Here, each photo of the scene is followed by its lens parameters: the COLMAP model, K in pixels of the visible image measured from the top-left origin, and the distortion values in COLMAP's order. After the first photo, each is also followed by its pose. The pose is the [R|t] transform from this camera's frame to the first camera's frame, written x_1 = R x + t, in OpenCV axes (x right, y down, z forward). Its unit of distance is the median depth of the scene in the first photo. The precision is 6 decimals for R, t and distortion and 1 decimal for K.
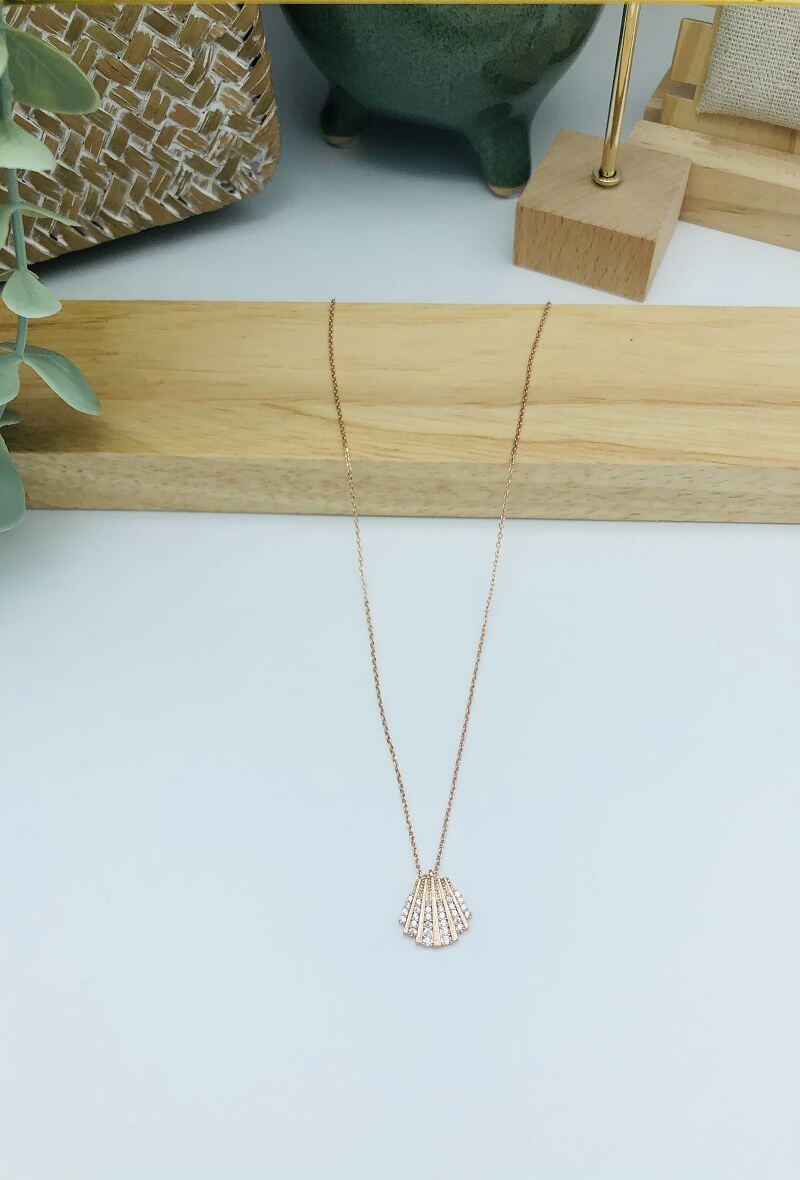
lens RADIAL K [[994.7, 0, 399.9], [0, 994.7, 554.6], [0, 0, 1]] dist [-0.003931, -0.003050]
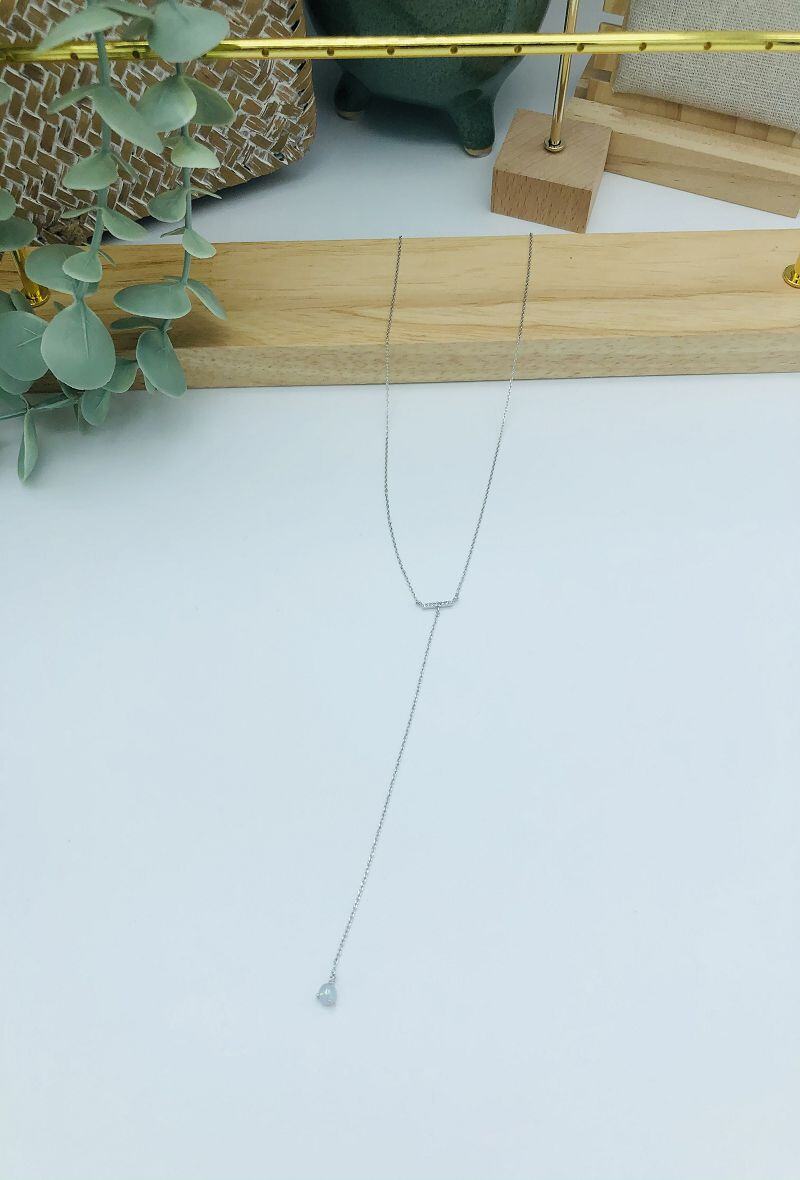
lens RADIAL K [[949.9, 0, 396.6], [0, 949.9, 568.9], [0, 0, 1]] dist [0.000385, -0.009026]
pose [[0.997870, -0.049660, 0.042294, -0.102003], [0.045660, 0.994823, 0.090791, 0.096418], [-0.046583, -0.088666, 0.994972, -0.405821]]
